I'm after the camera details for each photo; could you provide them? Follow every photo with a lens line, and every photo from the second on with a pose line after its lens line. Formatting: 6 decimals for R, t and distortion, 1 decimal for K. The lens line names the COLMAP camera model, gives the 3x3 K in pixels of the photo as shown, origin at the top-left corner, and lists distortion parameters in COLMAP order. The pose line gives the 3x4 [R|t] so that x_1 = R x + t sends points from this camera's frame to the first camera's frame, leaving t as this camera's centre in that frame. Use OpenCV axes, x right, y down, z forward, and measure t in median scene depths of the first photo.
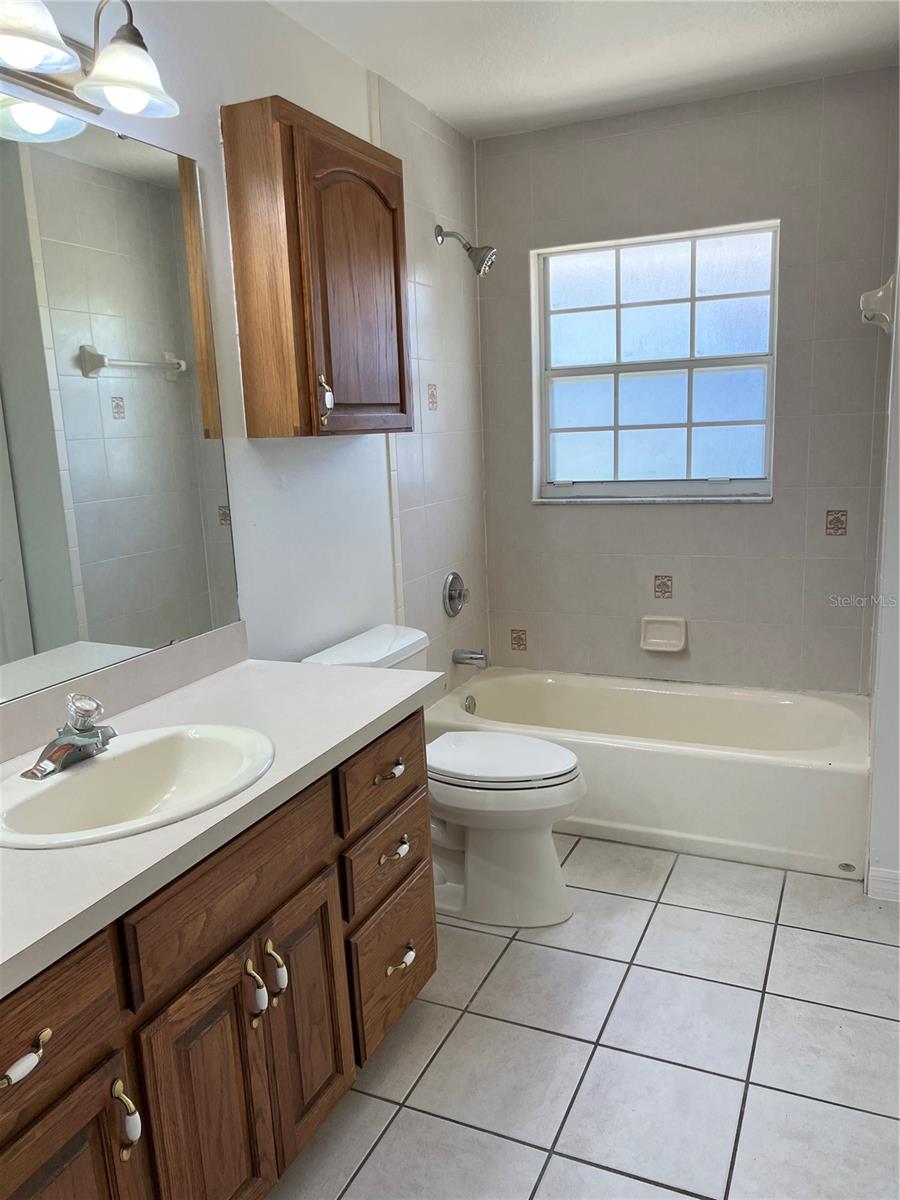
lens RADIAL K [[901.3, 0, 460.2], [0, 901.3, 605.6], [0, 0, 1]] dist [0.059410, -0.064868]
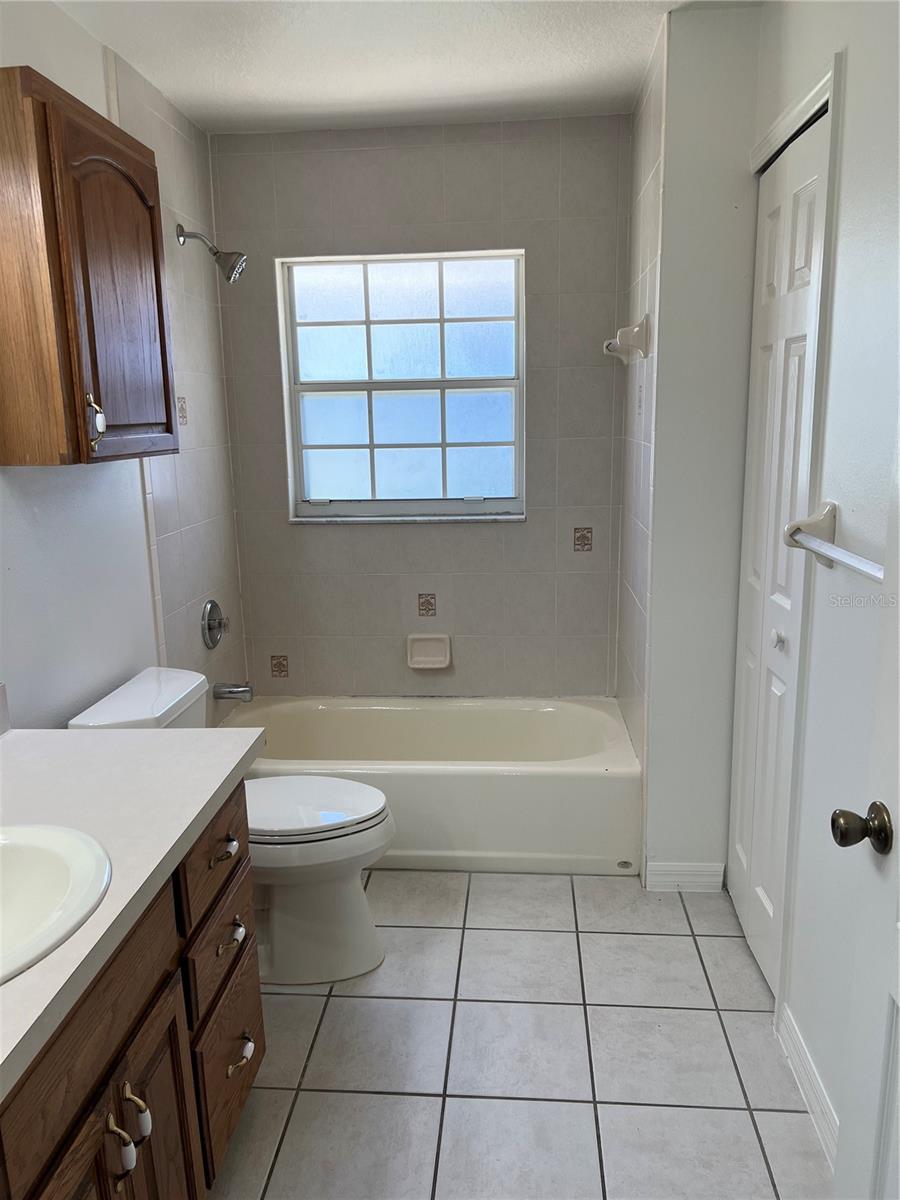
lens RADIAL K [[901.3, 0, 450.3], [0, 901.3, 606.7], [0, 0, 1]] dist [0.059410, -0.064868]
pose [[0.944068, -0.049751, 0.325975, -0.101452], [0.048863, 0.998746, 0.010918, -0.037018], [-0.326110, 0.005621, 0.945315, 0.057373]]
